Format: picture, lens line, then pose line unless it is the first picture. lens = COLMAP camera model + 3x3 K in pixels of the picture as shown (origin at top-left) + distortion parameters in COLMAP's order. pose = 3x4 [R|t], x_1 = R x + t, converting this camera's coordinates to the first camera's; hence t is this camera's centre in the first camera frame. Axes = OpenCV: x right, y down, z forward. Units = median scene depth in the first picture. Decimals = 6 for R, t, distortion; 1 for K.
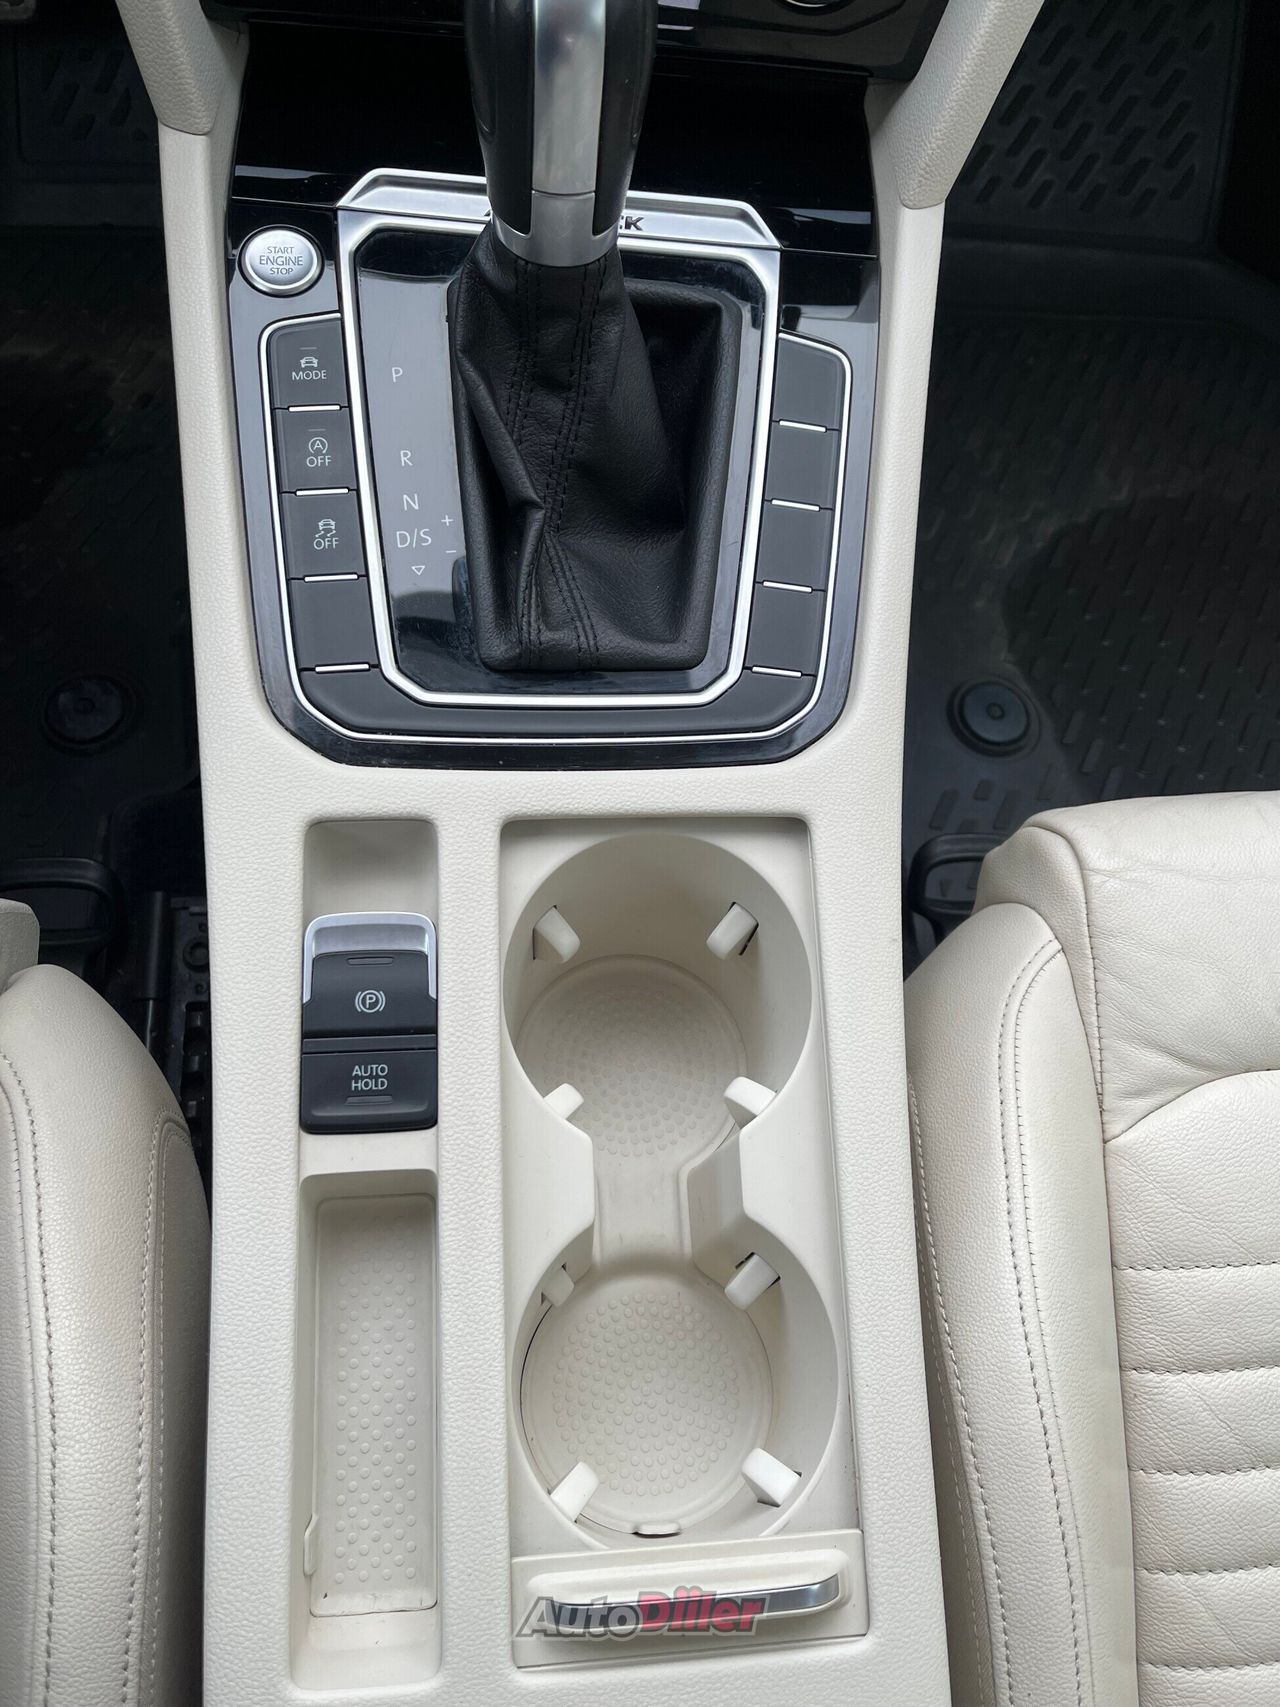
lens RADIAL K [[1308.4, 0, 640.0], [0, 1308.4, 853.5], [0, 0, 1]] dist [0.068253, -0.113857]
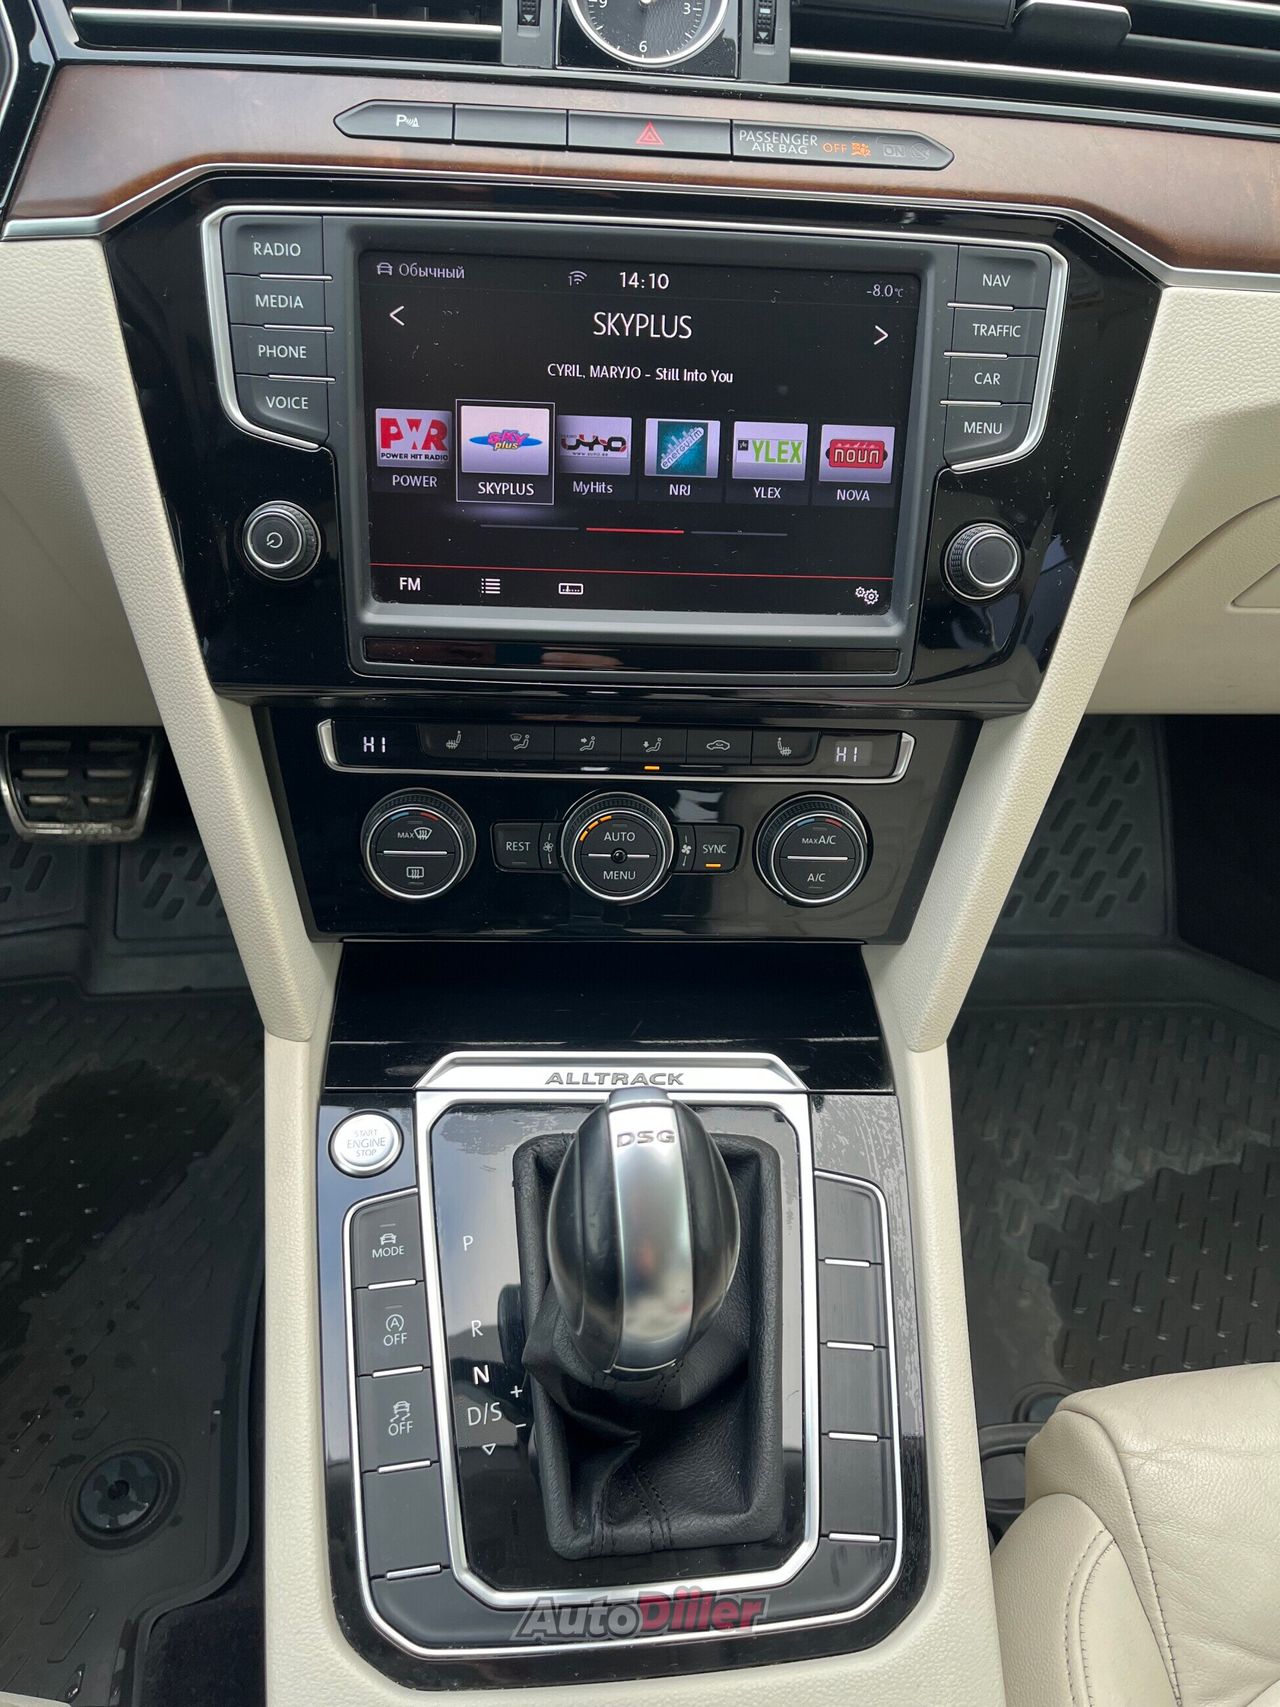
lens RADIAL K [[1308.4, 0, 640.0], [0, 1308.4, 853.5], [0, 0, 1]] dist [0.068253, -0.113857]
pose [[0.998261, -0.058893, -0.002726, -0.022025], [0.052179, 0.904084, -0.424158, -0.187849], [0.027445, 0.423278, 0.905584, -0.110650]]
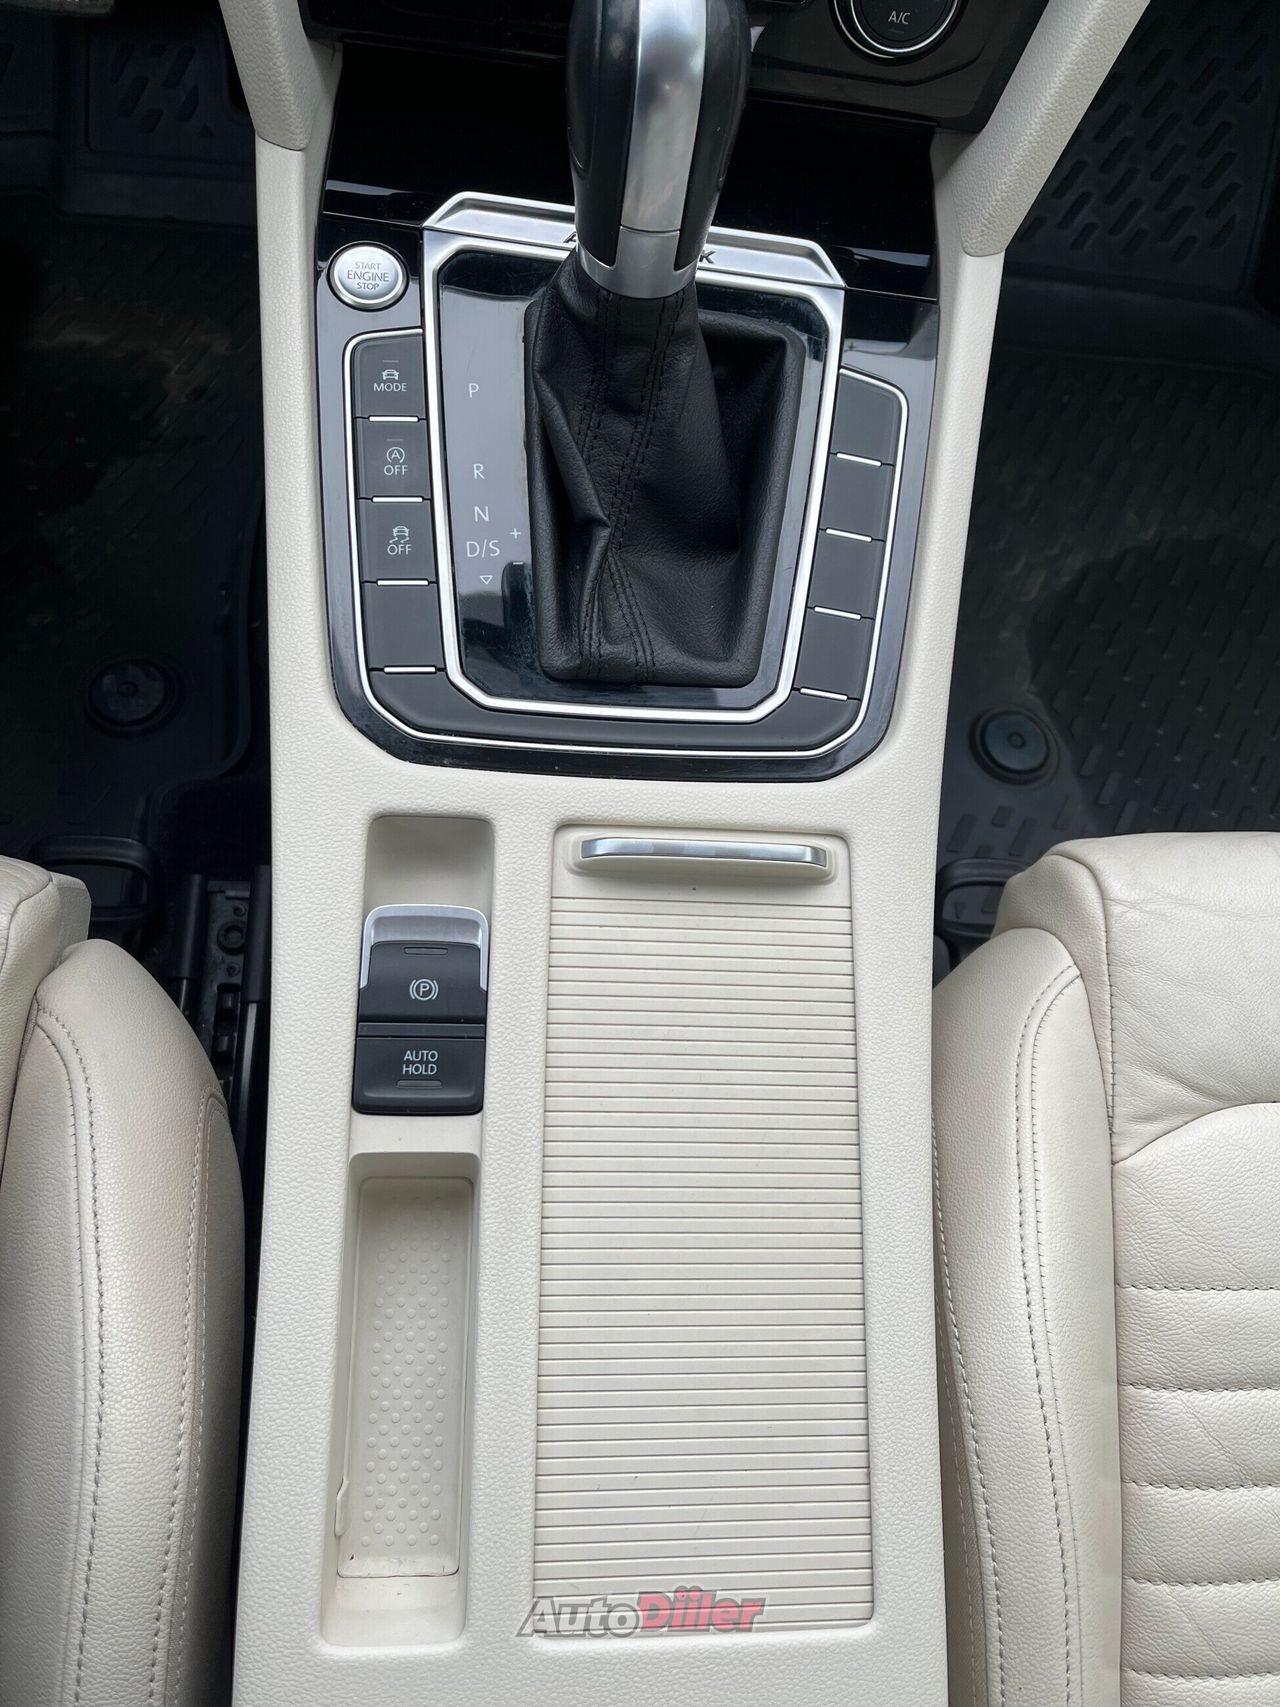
lens RADIAL K [[1308.4, 0, 640.0], [0, 1308.4, 853.5], [0, 0, 1]] dist [0.068253, -0.113857]
pose [[0.998667, 0.051616, 0.000751, -0.035160], [-0.051611, 0.998651, -0.005641, 0.001072], [-0.001041, 0.005594, 0.999984, -0.039485]]
